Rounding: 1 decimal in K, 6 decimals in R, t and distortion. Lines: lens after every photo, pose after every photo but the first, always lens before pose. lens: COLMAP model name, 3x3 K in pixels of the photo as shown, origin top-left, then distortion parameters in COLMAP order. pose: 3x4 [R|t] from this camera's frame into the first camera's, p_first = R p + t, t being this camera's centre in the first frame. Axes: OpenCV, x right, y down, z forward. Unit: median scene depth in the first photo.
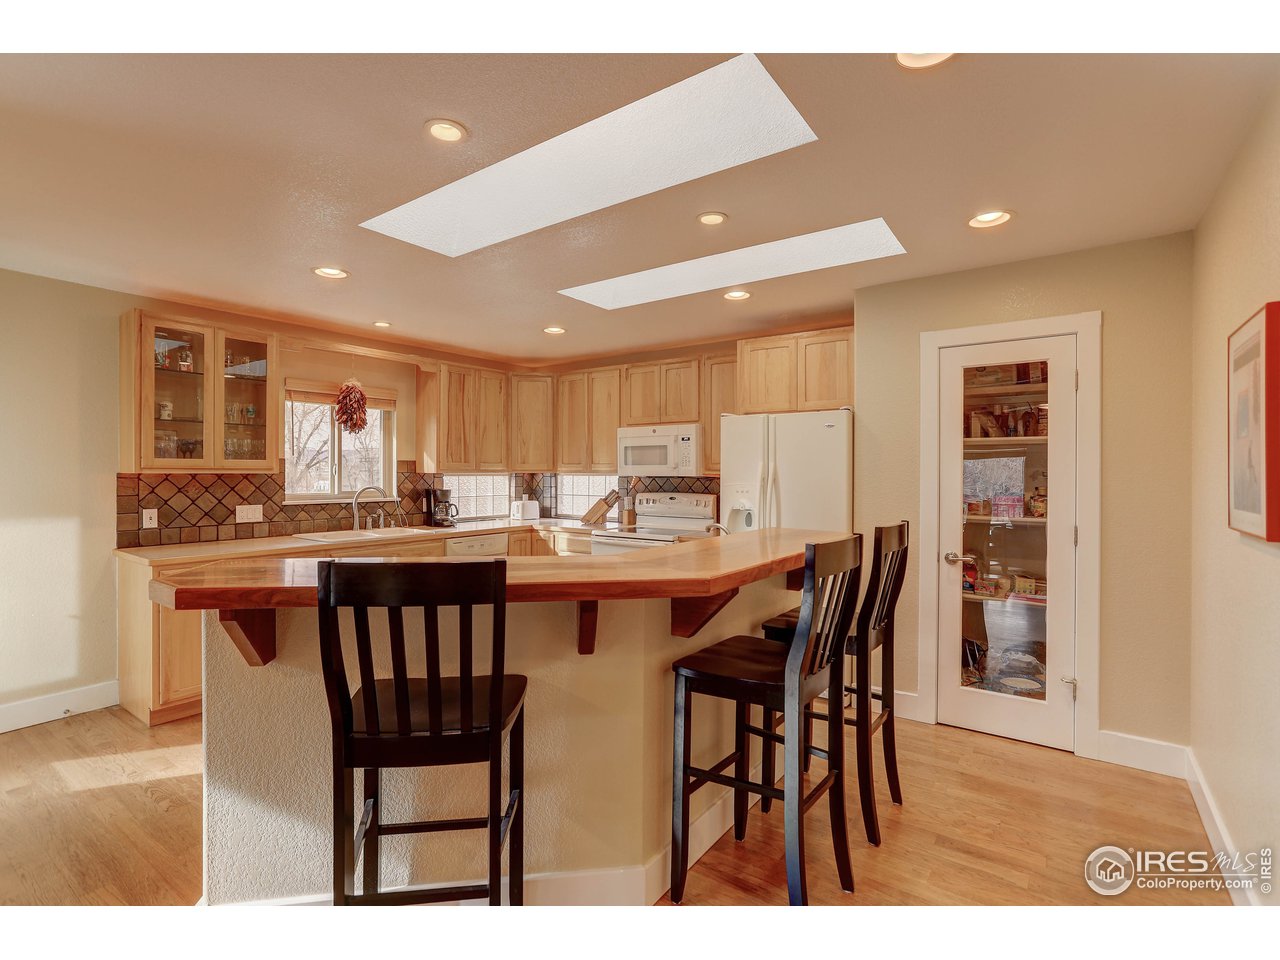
lens RADIAL K [[615.5, 0, 639.6], [0, 615.5, 475.7], [0, 0, 1]] dist [-0.061410, 0.036209]
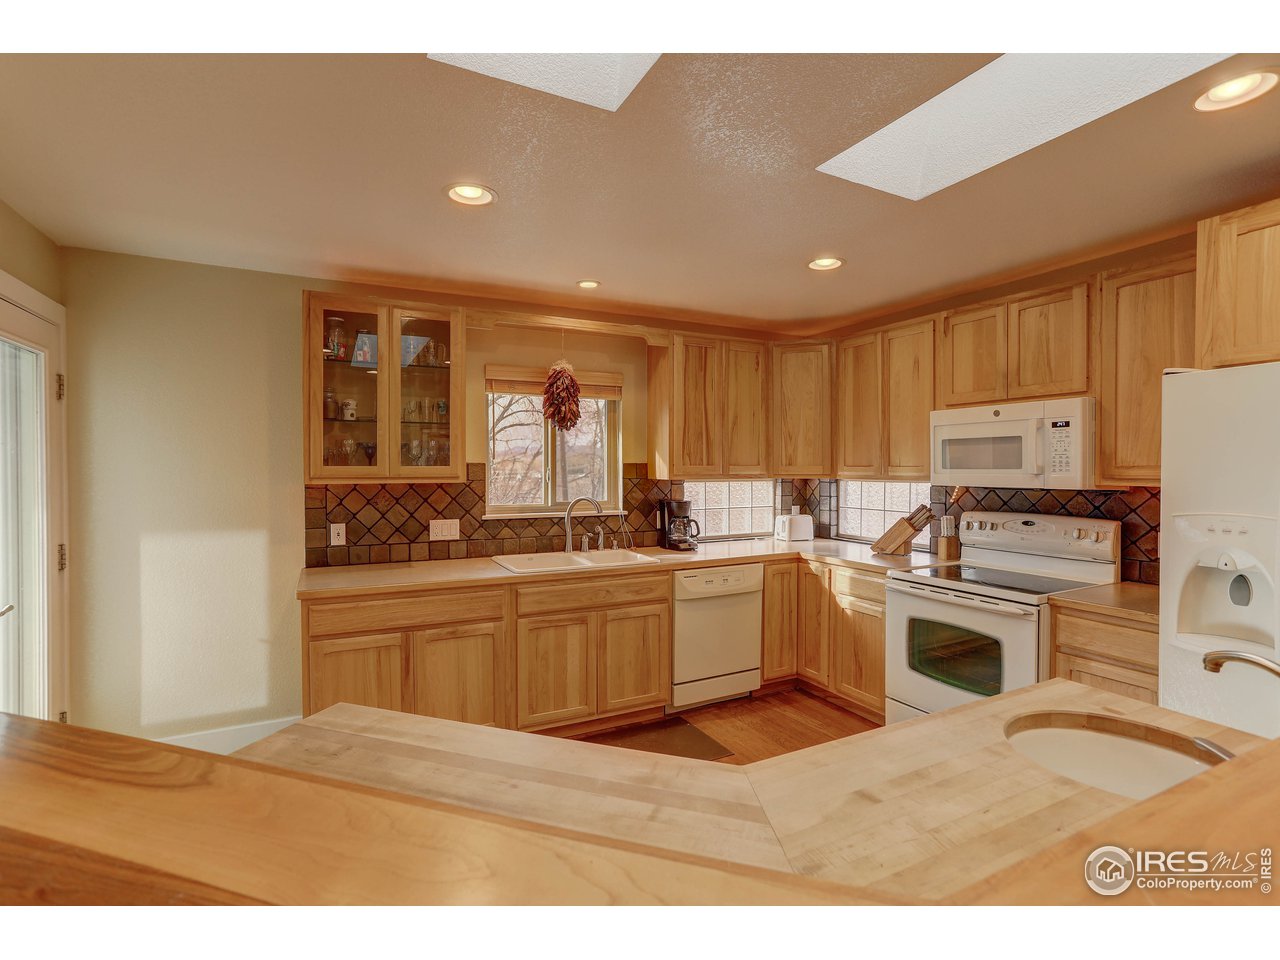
lens RADIAL K [[615.5, 0, 639.6], [0, 615.5, 475.7], [0, 0, 1]] dist [-0.061410, 0.036209]
pose [[0.890307, 0.003848, -0.455345, -0.017692], [-0.000197, 0.999967, 0.008065, -0.015387], [0.455361, -0.007091, 0.890279, 0.303422]]
